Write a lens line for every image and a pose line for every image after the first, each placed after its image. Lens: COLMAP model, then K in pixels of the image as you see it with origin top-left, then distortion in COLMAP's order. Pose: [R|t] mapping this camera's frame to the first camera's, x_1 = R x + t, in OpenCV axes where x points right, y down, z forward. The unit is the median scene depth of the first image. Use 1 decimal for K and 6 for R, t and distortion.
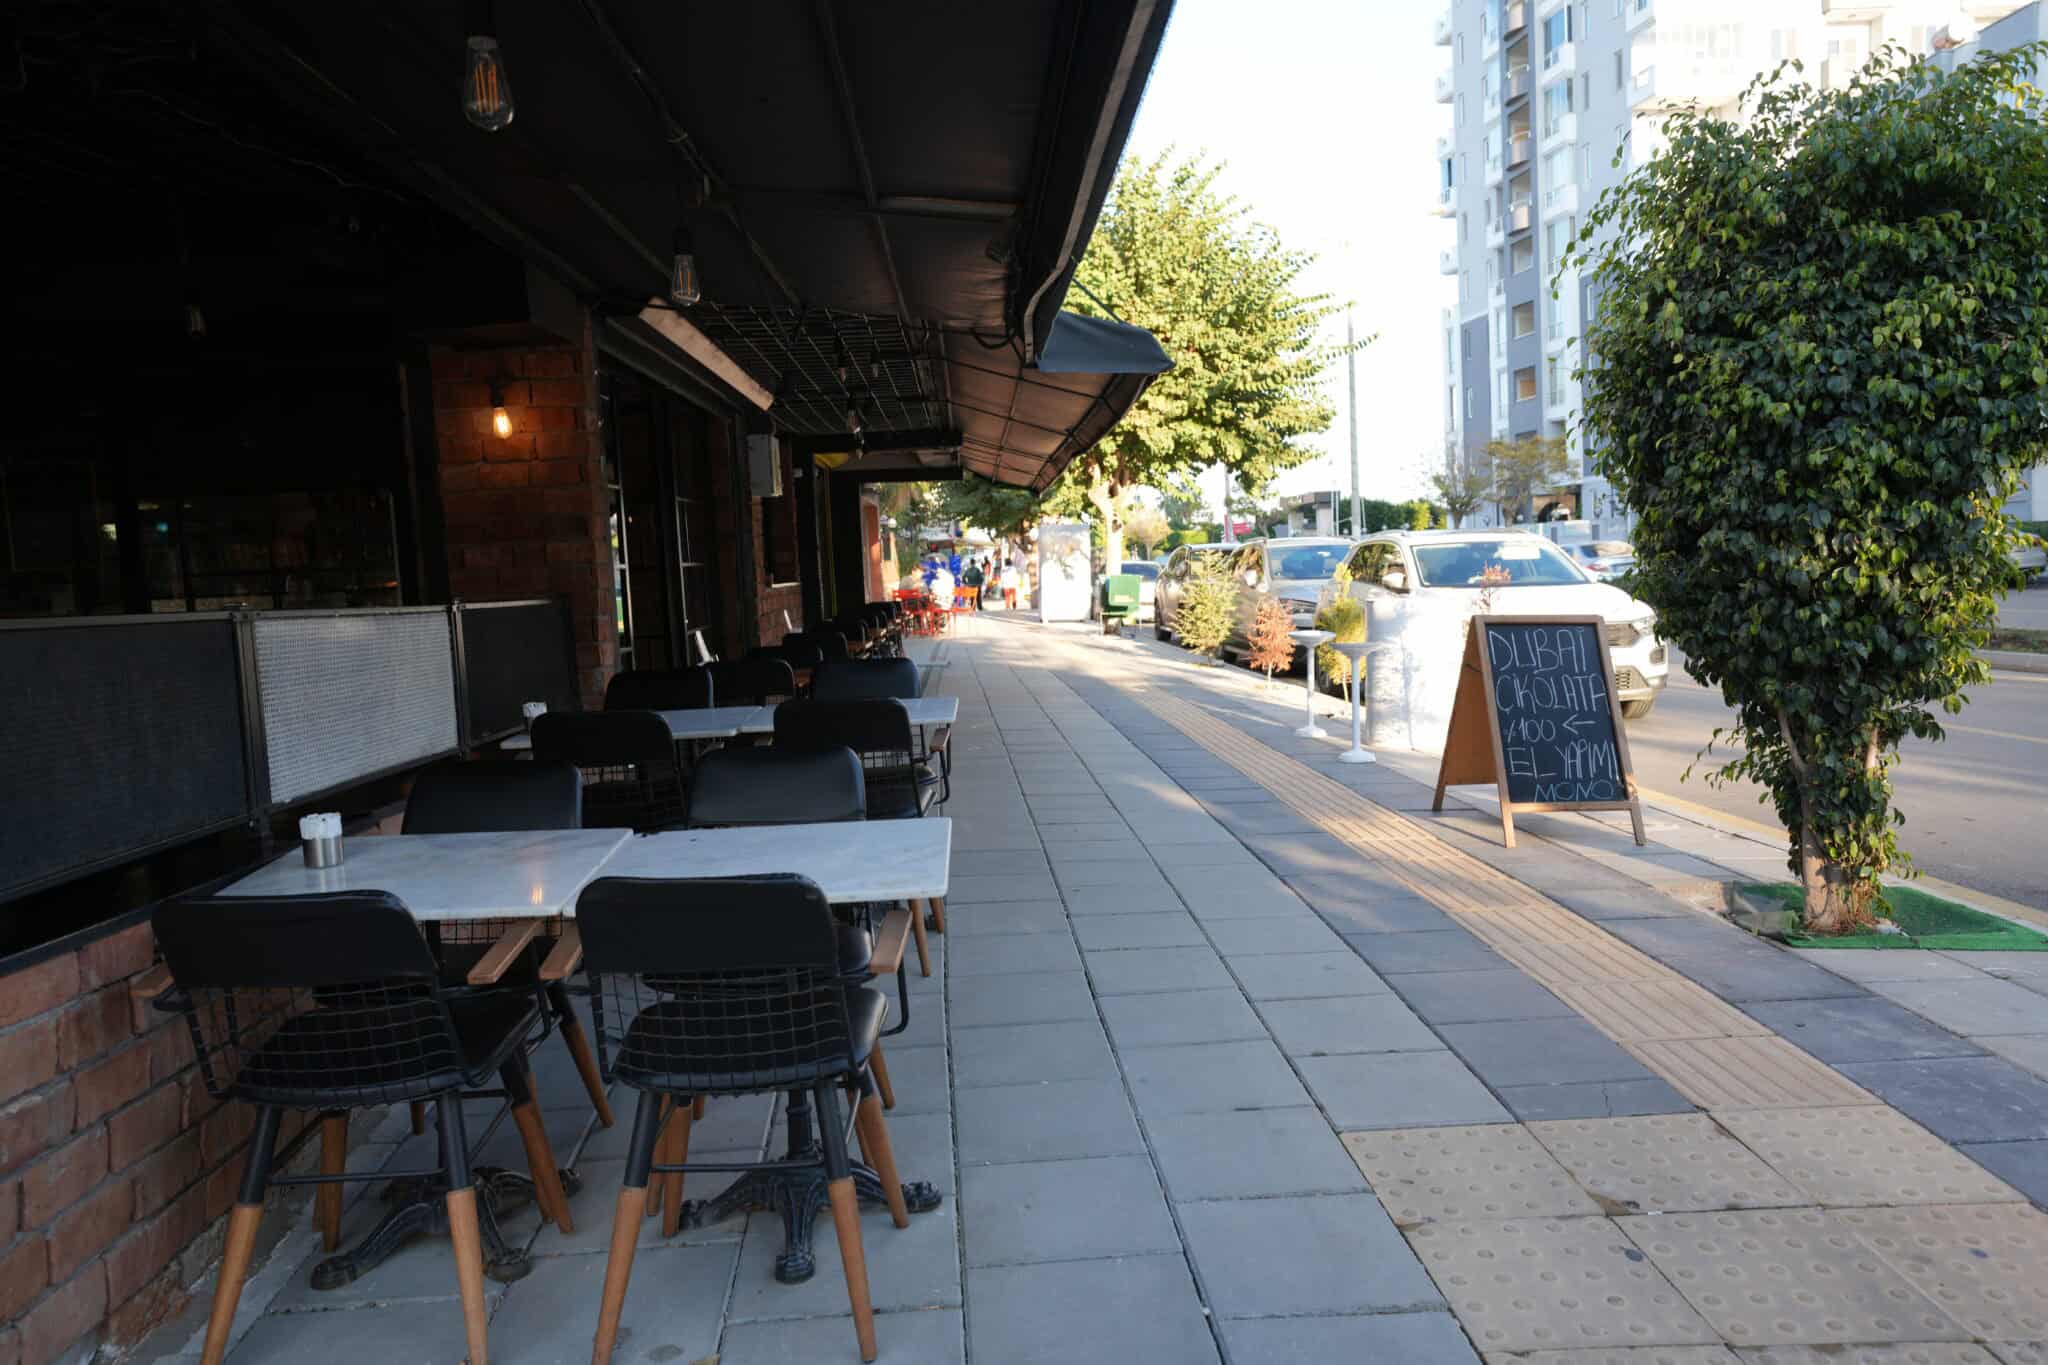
lens RADIAL K [[1486.7, 0, 1017.3], [0, 1486.7, 679.3], [0, 0, 1]] dist [-0.009756, 0.064321]
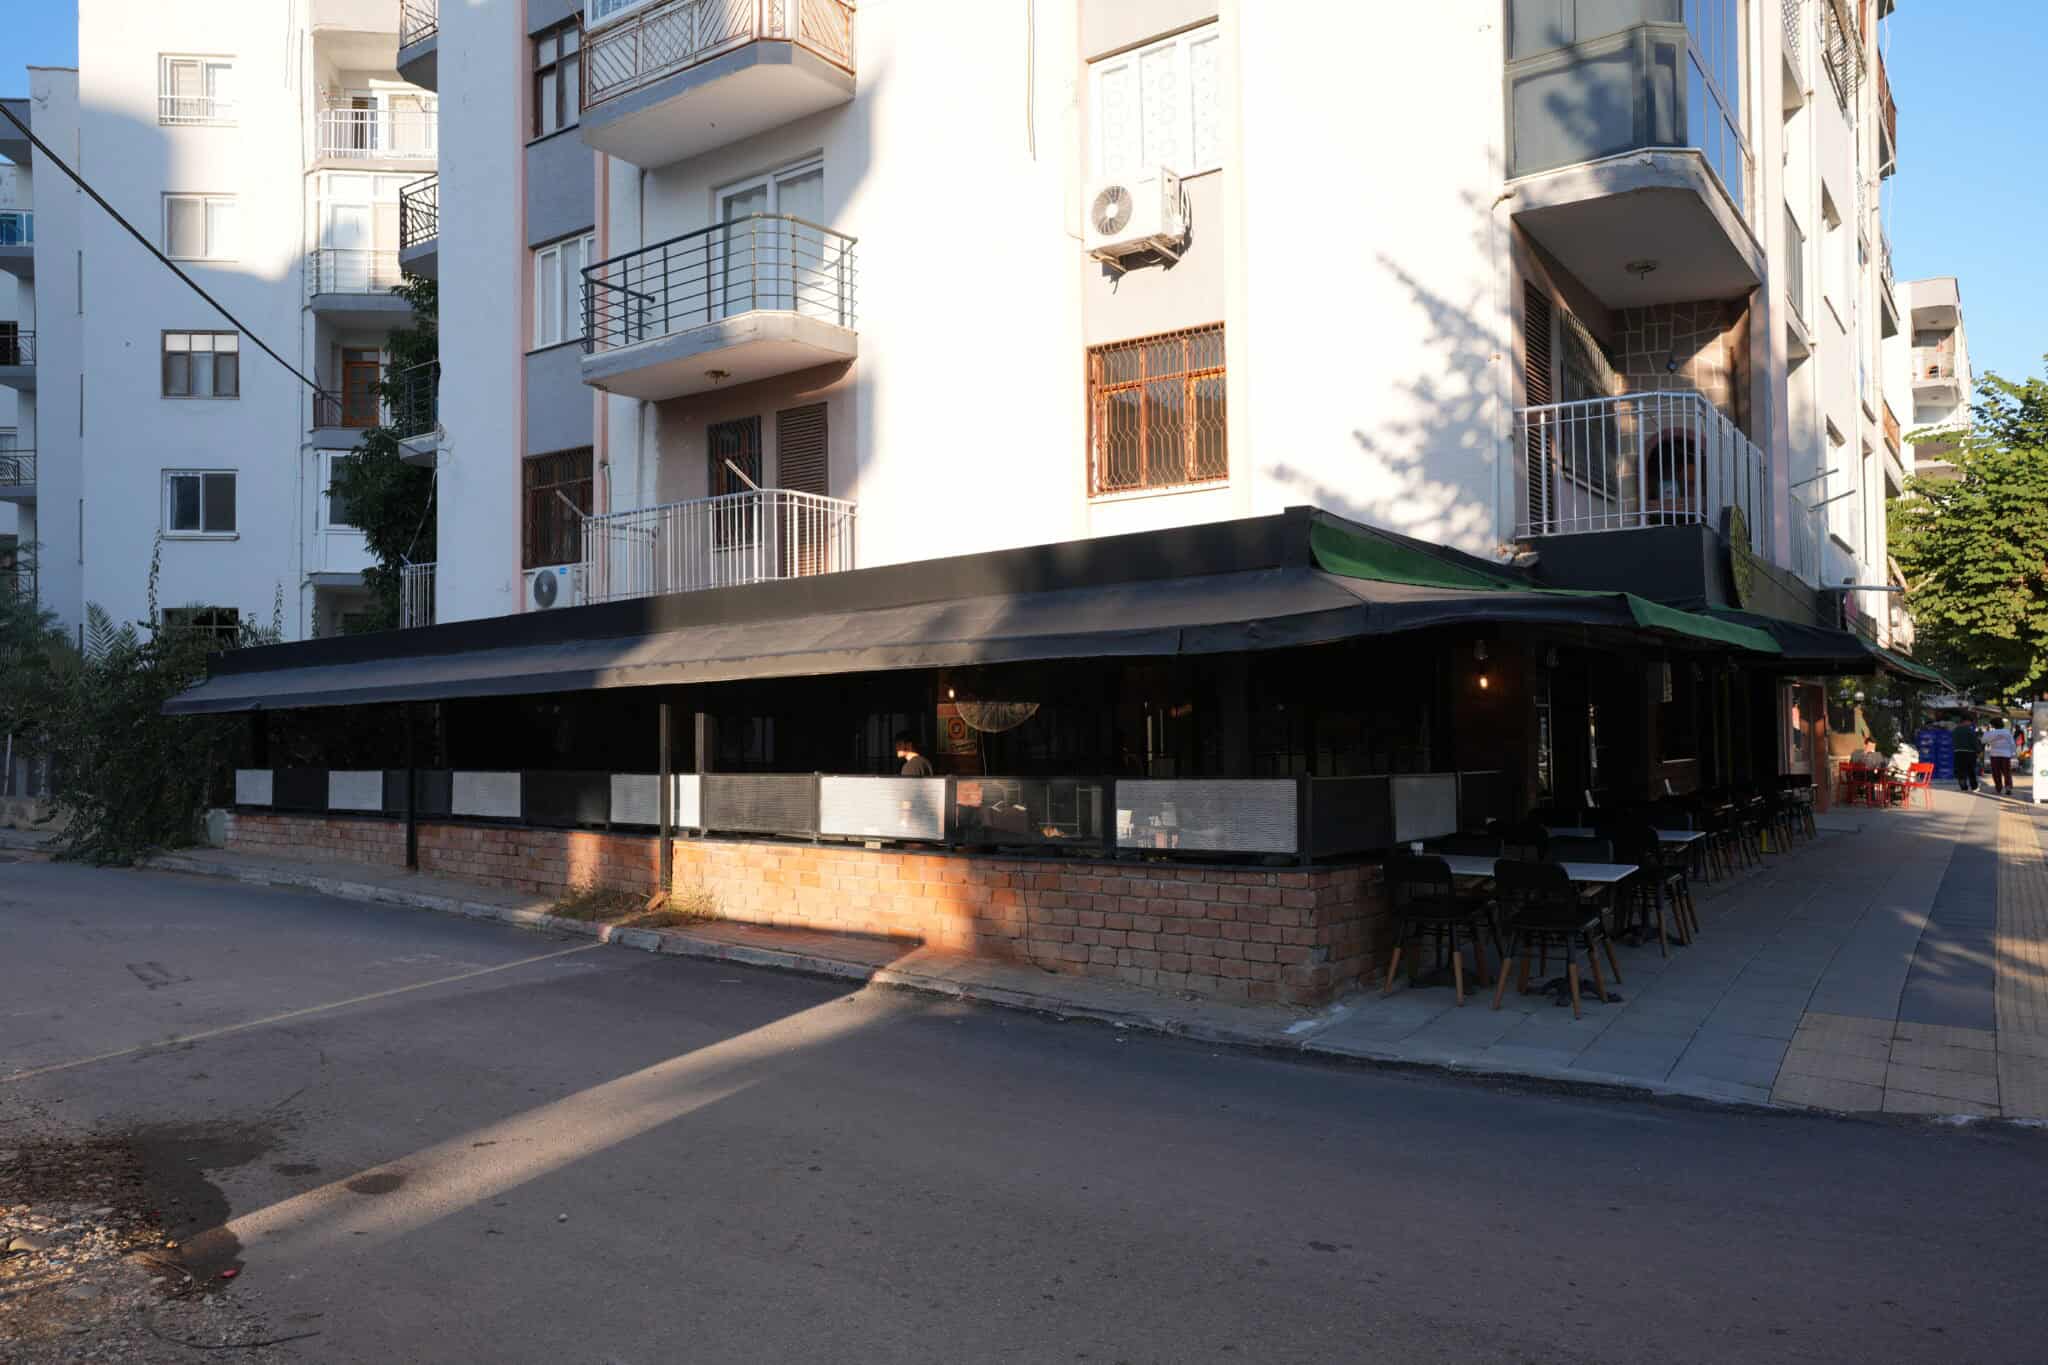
lens RADIAL K [[1486.7, 0, 1019.8], [0, 1486.7, 683.2], [0, 0, 1]] dist [-0.009756, 0.064321]
pose [[0.804199, 0.018986, -0.594057, 0.433961], [-0.075641, 0.994632, -0.070610, 0.025747], [0.589527, 0.101719, 0.801318, -1.240652]]
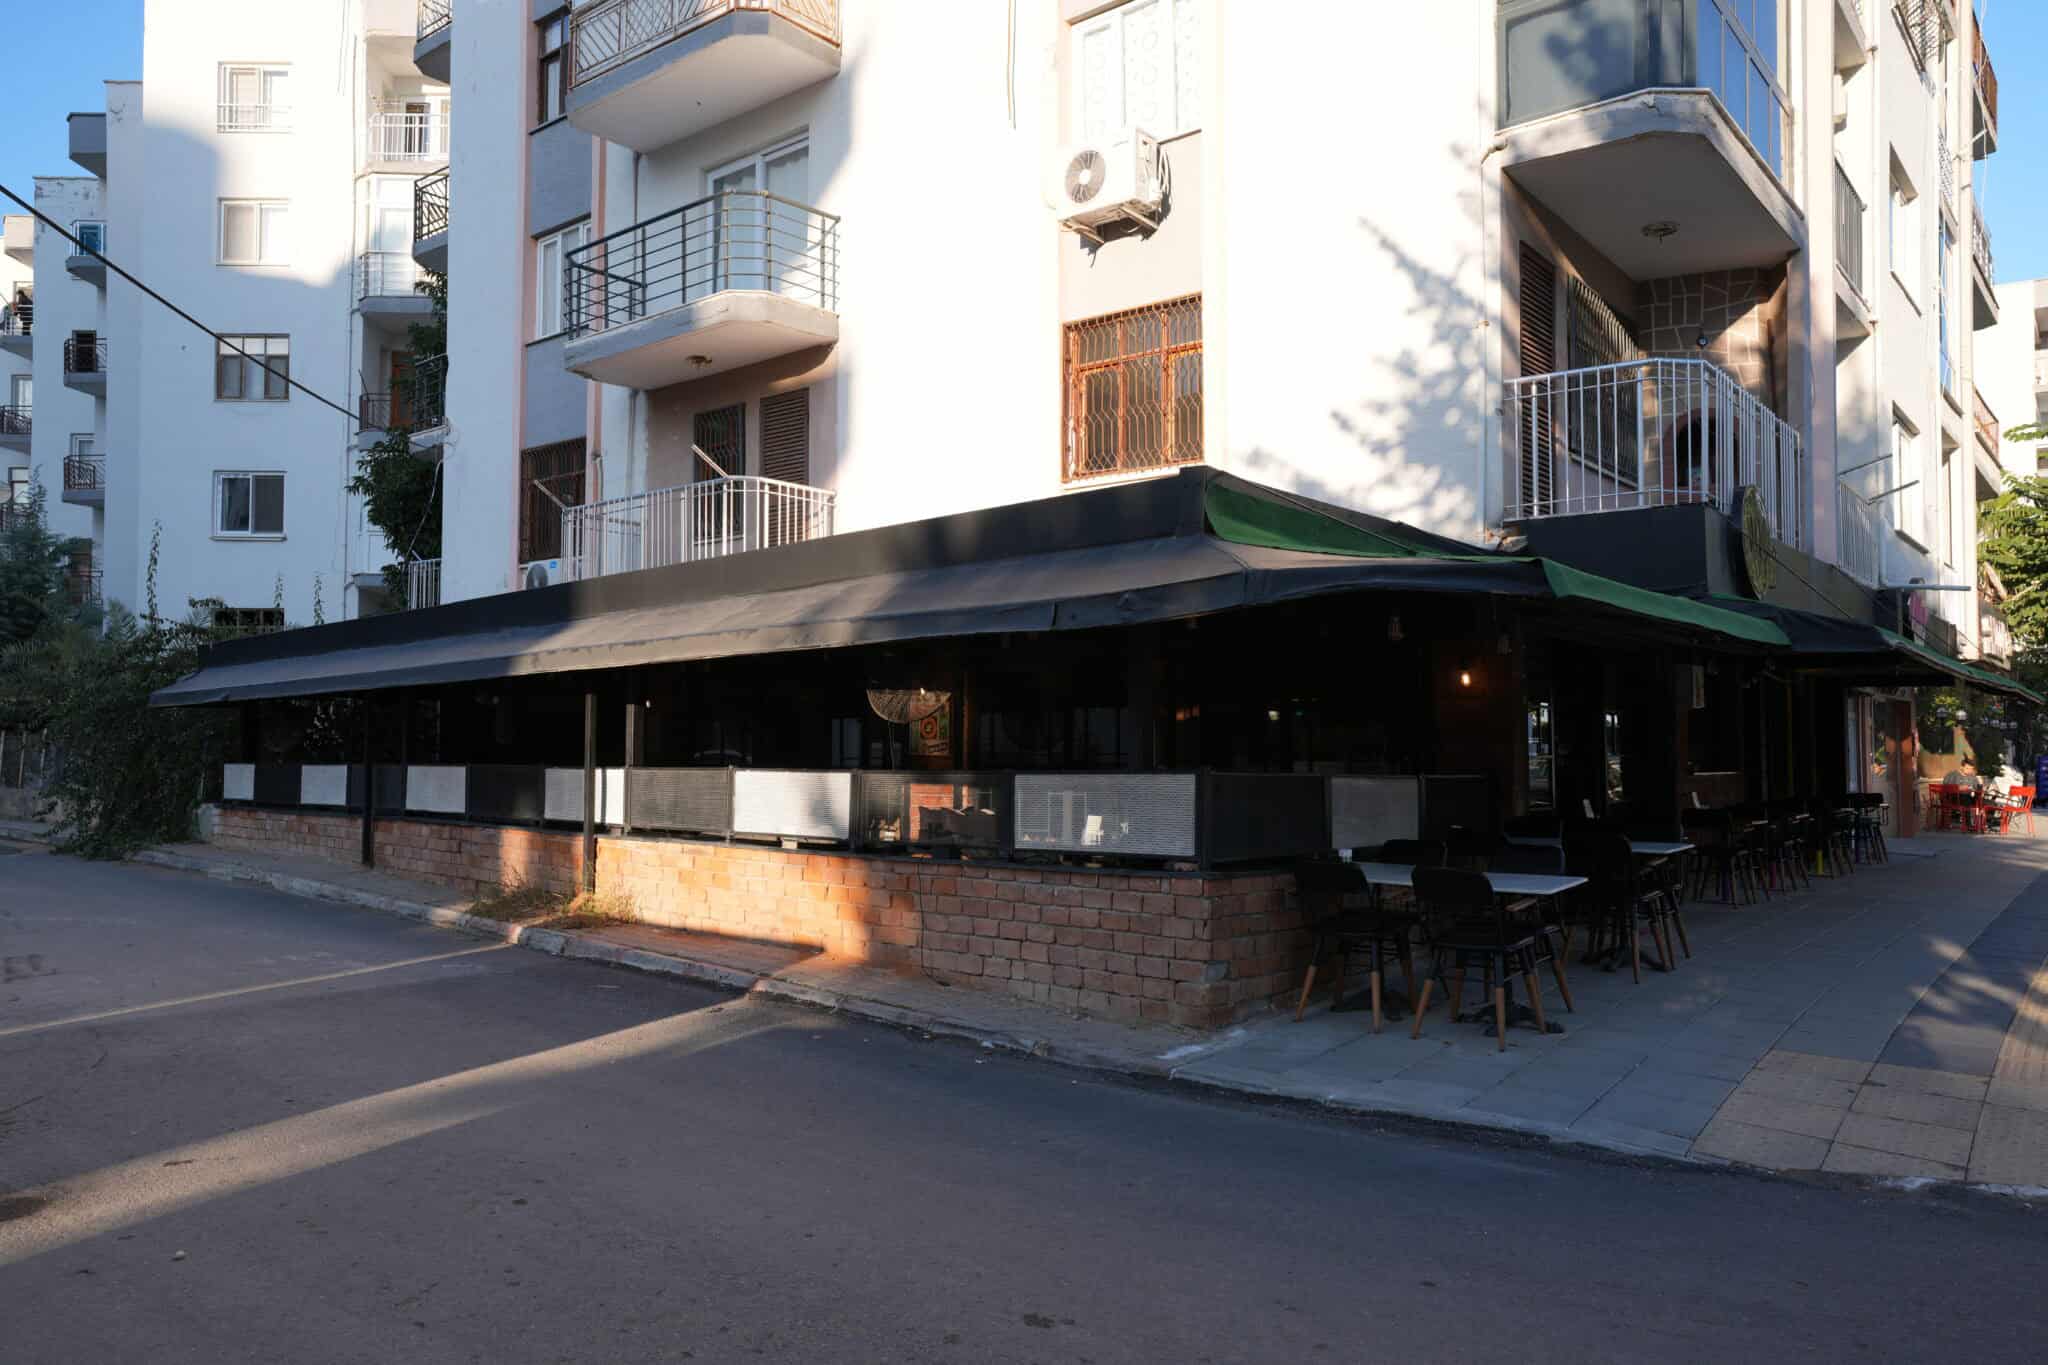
lens RADIAL K [[1486.7, 0, 1021.7], [0, 1486.7, 685.7], [0, 0, 1]] dist [-0.009756, 0.064321]
pose [[0.764429, 0.021222, -0.644358, 0.525393], [-0.090673, 0.993063, -0.074864, 0.031466], [0.638299, 0.115654, 0.761051, -0.945567]]
